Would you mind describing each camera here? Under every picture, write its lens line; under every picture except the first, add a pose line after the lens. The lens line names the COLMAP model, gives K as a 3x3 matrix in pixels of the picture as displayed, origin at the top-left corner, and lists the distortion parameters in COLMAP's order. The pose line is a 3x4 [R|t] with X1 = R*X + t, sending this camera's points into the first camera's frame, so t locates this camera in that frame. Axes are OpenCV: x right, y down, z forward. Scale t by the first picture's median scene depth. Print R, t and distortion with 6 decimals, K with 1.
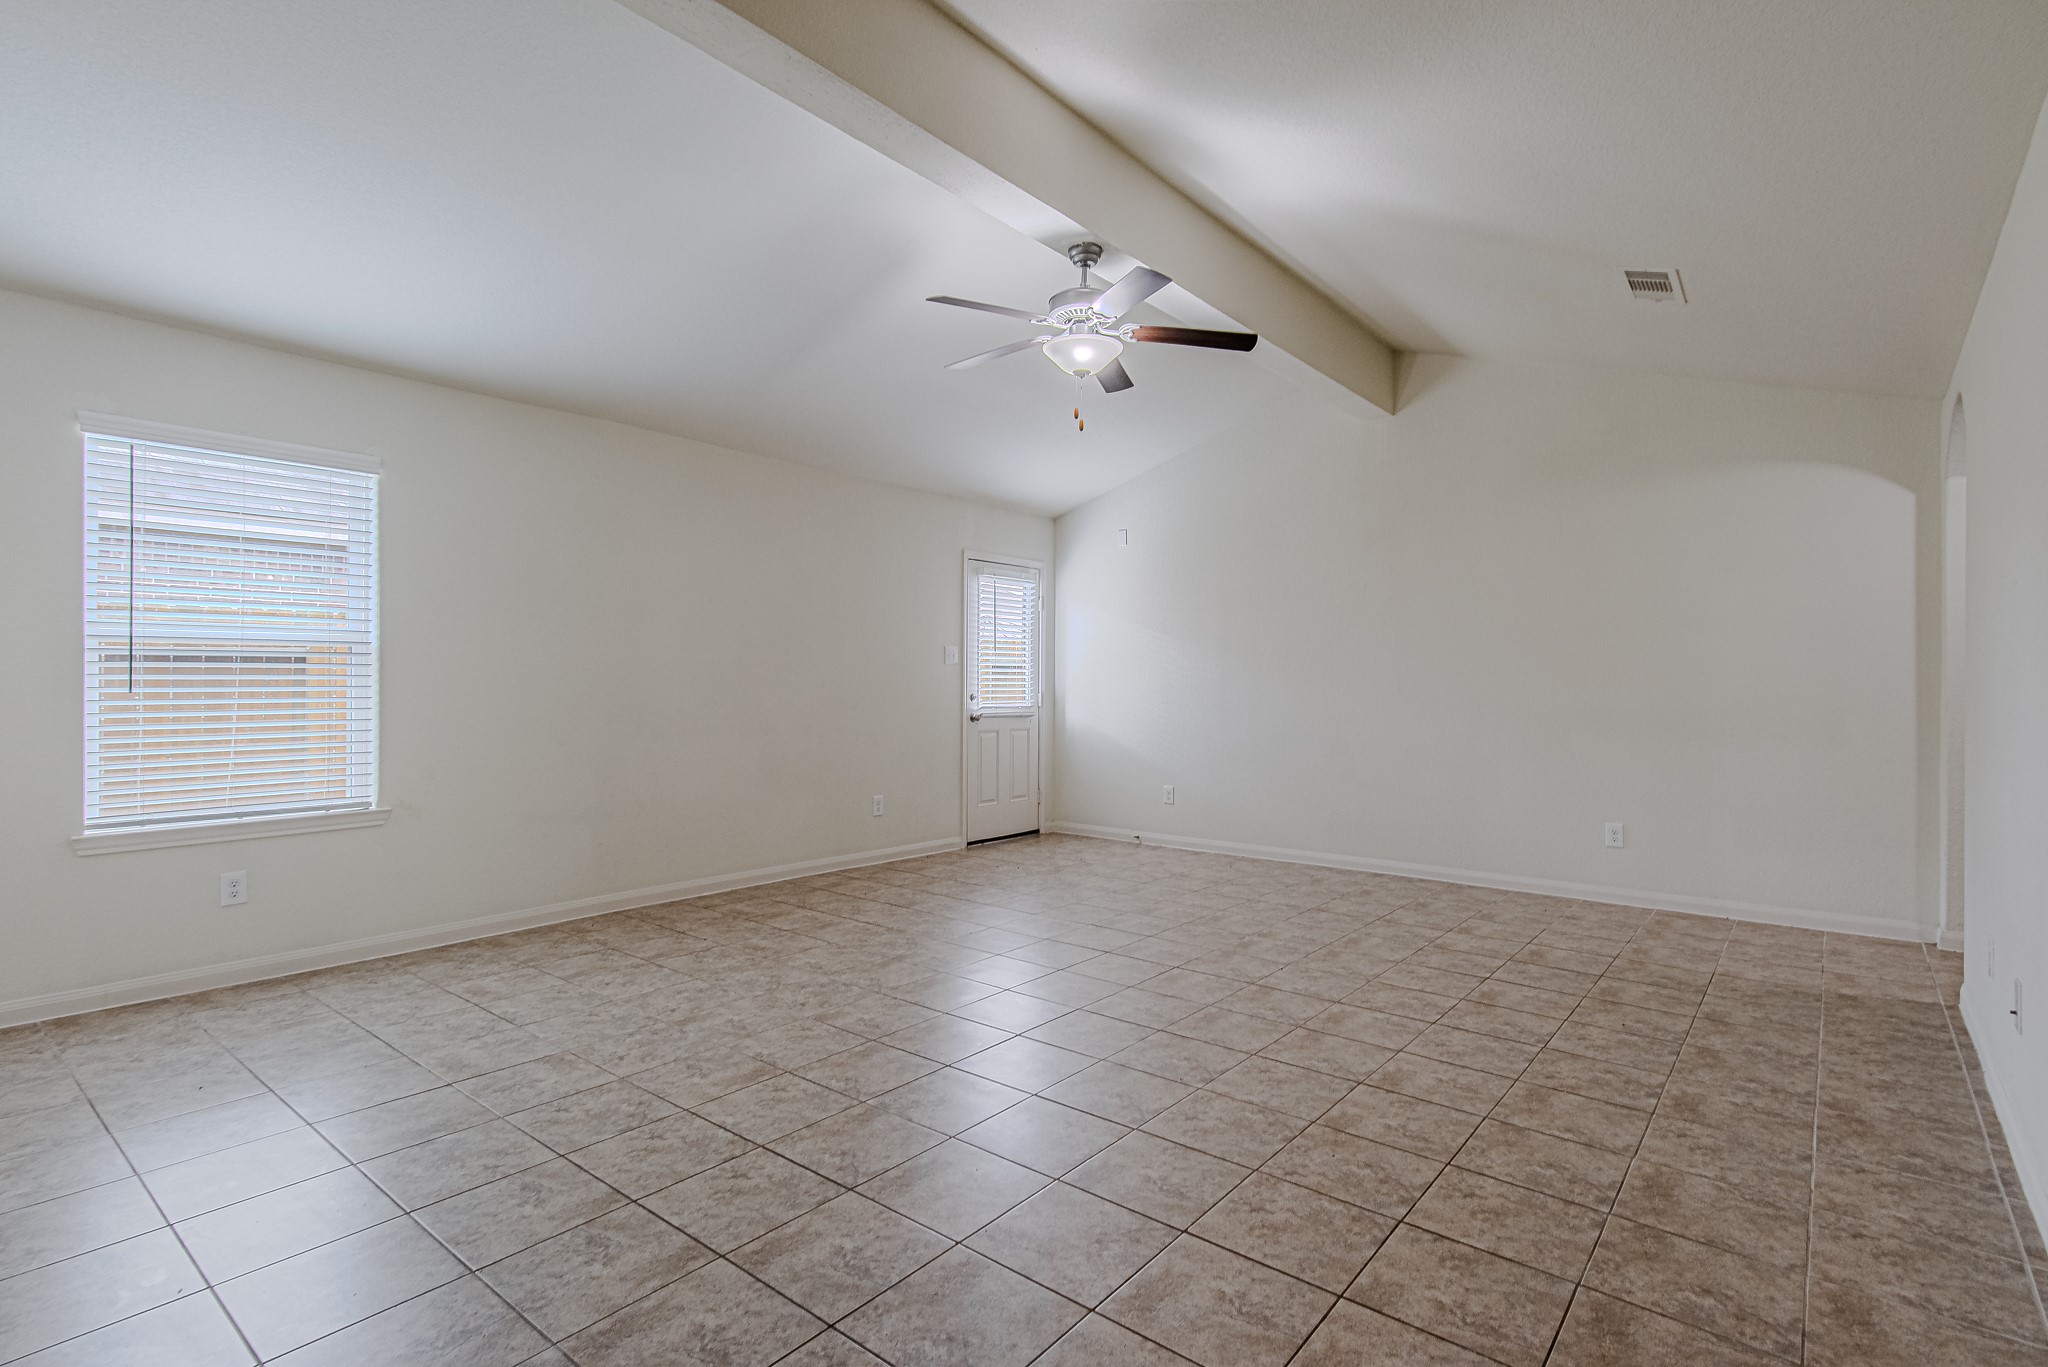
lens RADIAL K [[989.7, 0, 1011.7], [0, 989.7, 677.1], [0, 0, 1]] dist [0.003079, -0.000271]
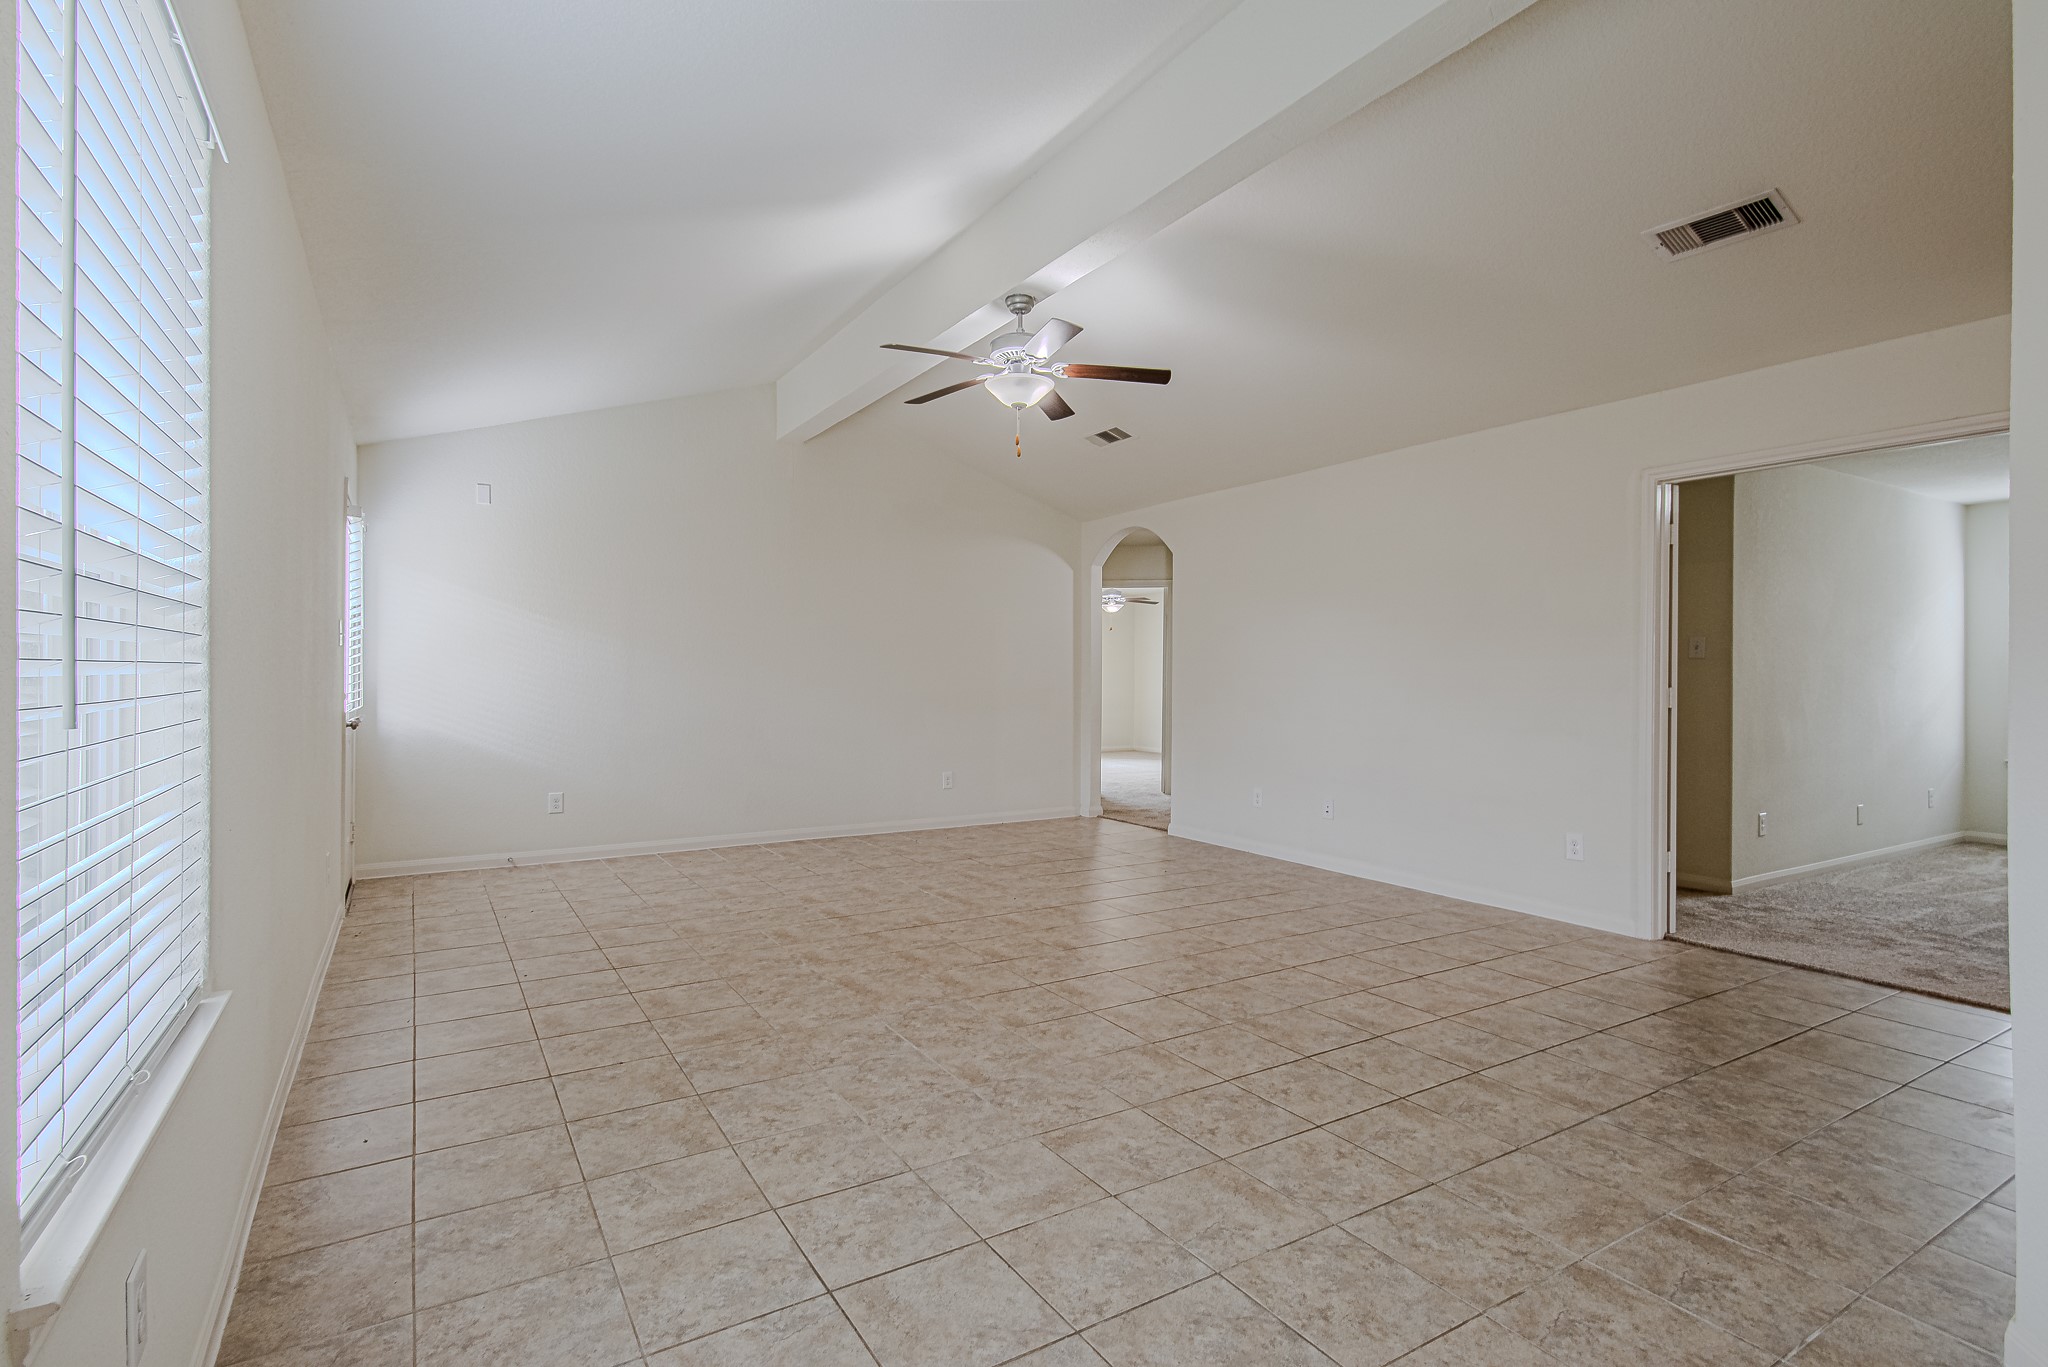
lens RADIAL K [[989.7, 0, 1011.7], [0, 989.7, 677.1], [0, 0, 1]] dist [0.003079, -0.000271]
pose [[0.335575, -0.011104, 0.941948, -1.096894], [-0.002871, 0.999914, 0.012810, -0.011649], [-0.942009, -0.007003, 0.335514, 0.667894]]
